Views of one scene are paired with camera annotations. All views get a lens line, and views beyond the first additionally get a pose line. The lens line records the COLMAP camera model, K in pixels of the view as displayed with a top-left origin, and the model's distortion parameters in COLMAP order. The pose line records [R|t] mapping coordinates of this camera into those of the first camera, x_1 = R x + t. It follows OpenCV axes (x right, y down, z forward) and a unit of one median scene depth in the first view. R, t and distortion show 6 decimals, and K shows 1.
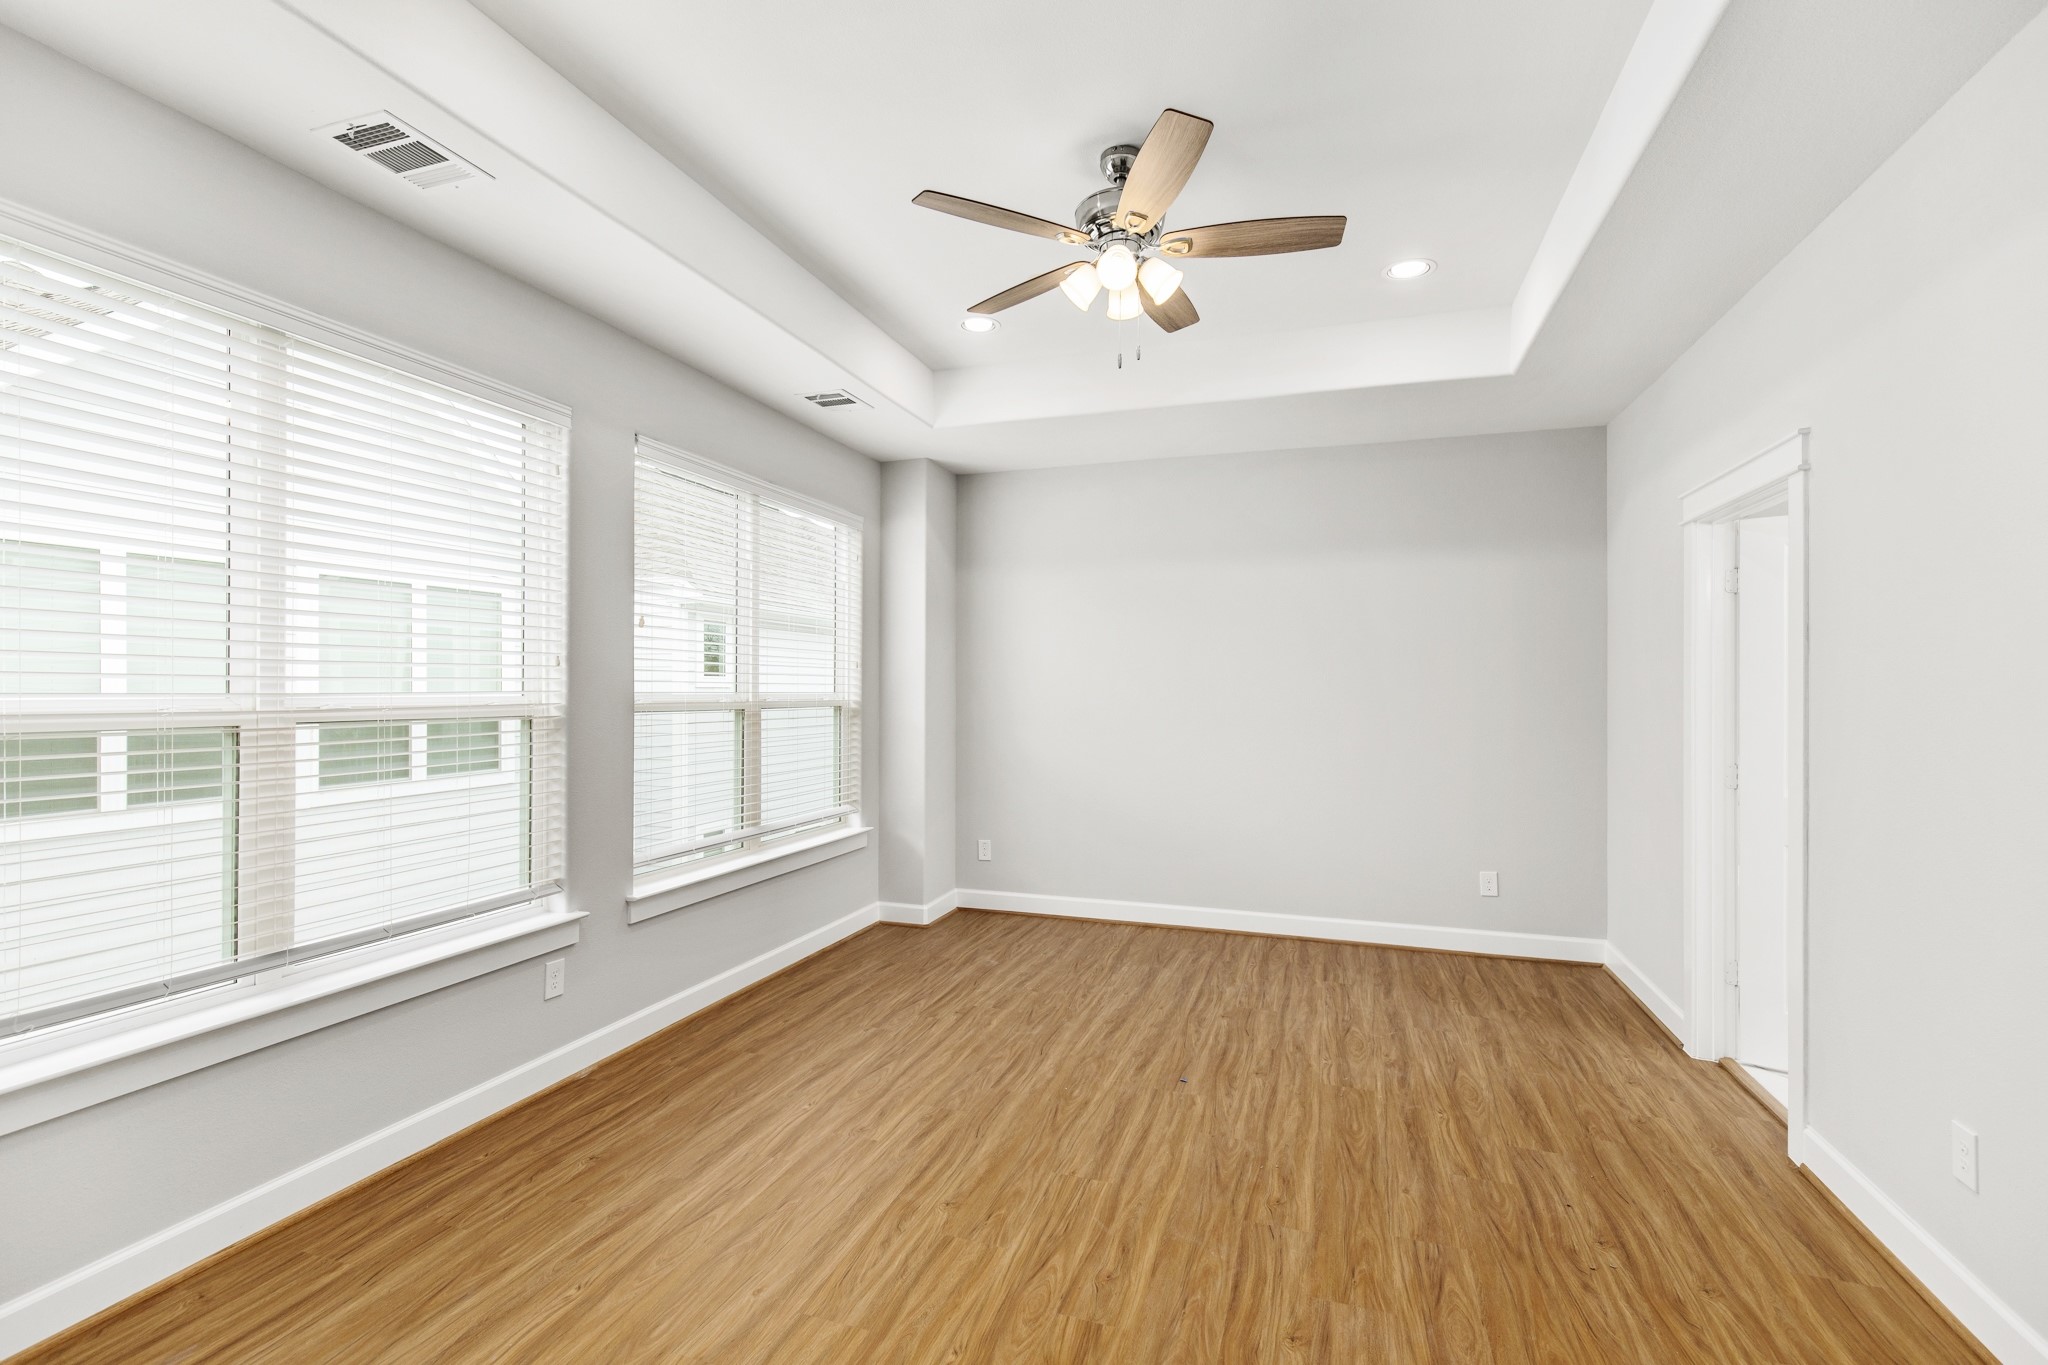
lens RADIAL K [[924.5, 0, 1018.5], [0, 924.5, 684.2], [0, 0, 1]] dist [-0.003610, -0.001547]
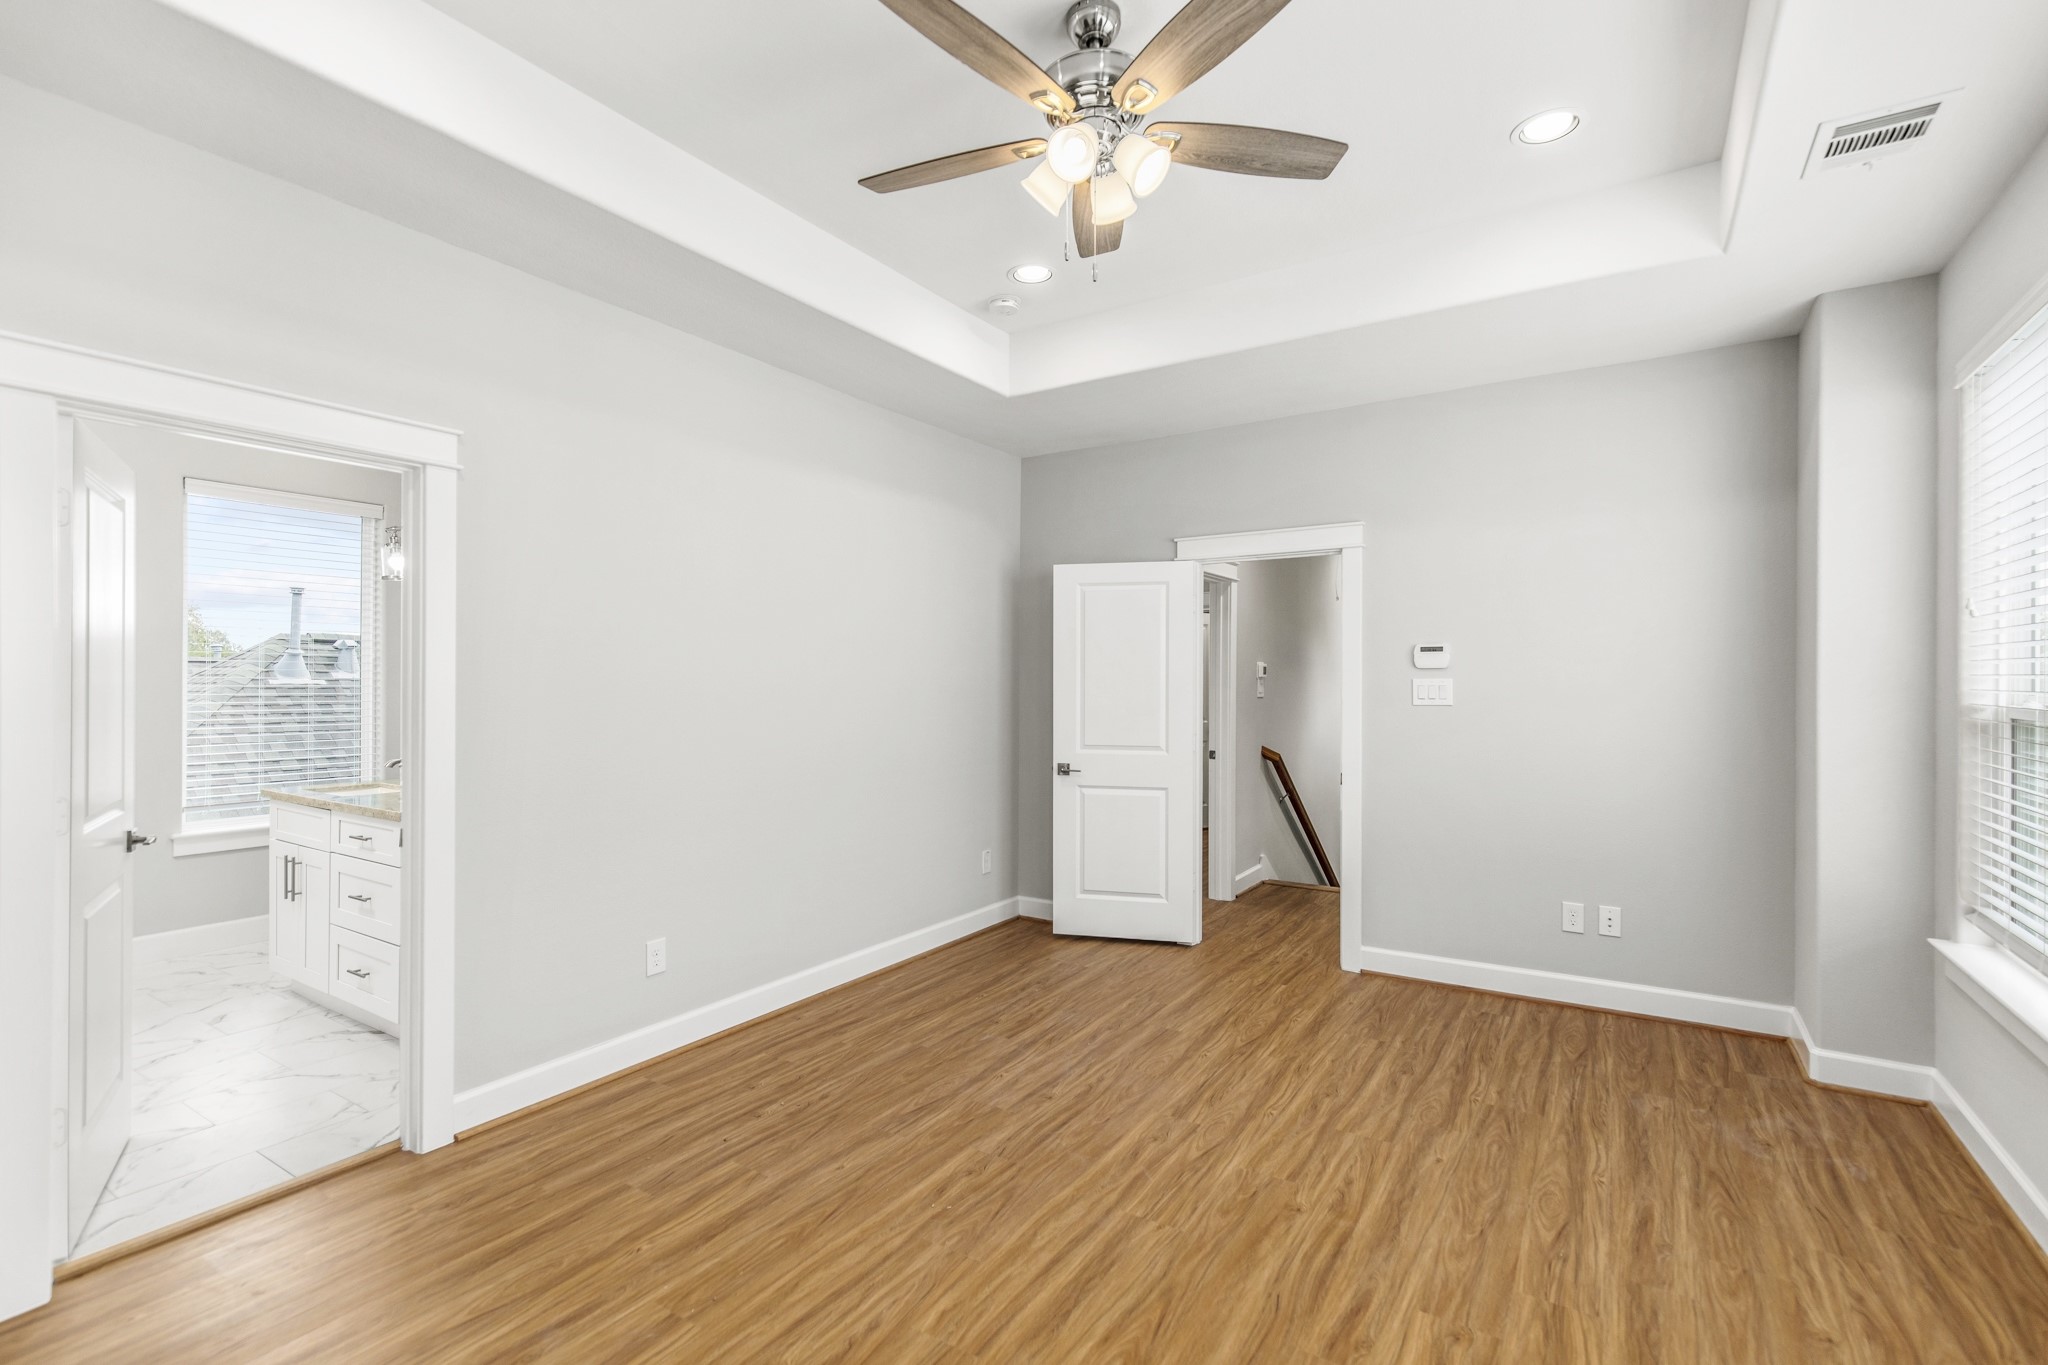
lens RADIAL K [[924.5, 0, 1022.8], [0, 924.5, 683.5], [0, 0, 1]] dist [-0.003610, -0.001547]
pose [[-0.970380, -0.002914, 0.241566, -0.026770], [-0.004257, 0.999978, -0.005039, 0.010795], [-0.241547, -0.005918, -0.970371, 1.949716]]
